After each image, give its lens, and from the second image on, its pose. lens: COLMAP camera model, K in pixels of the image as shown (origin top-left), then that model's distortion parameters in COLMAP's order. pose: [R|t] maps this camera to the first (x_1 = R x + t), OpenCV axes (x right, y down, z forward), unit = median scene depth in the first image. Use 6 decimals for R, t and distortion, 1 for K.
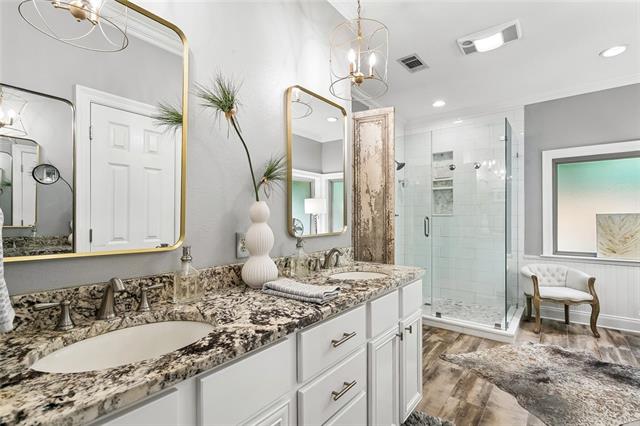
lens RADIAL K [[305.1, 0, 315.2], [0, 305.1, 213.0], [0, 0, 1]] dist [0.001230, 0.000303]
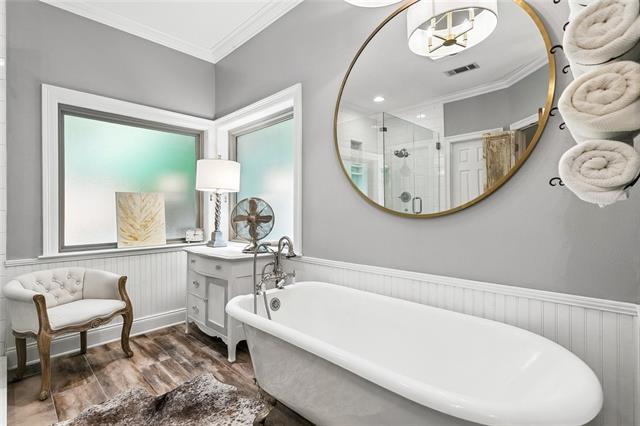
lens RADIAL K [[305.1, 0, 315.2], [0, 305.1, 213.0], [0, 0, 1]] dist [0.001230, 0.000303]
pose [[0.105280, -0.004605, 0.994432, 0.218902], [-0.011064, 0.999922, 0.005802, 0.047455], [-0.994381, -0.011613, 0.105221, 0.436845]]
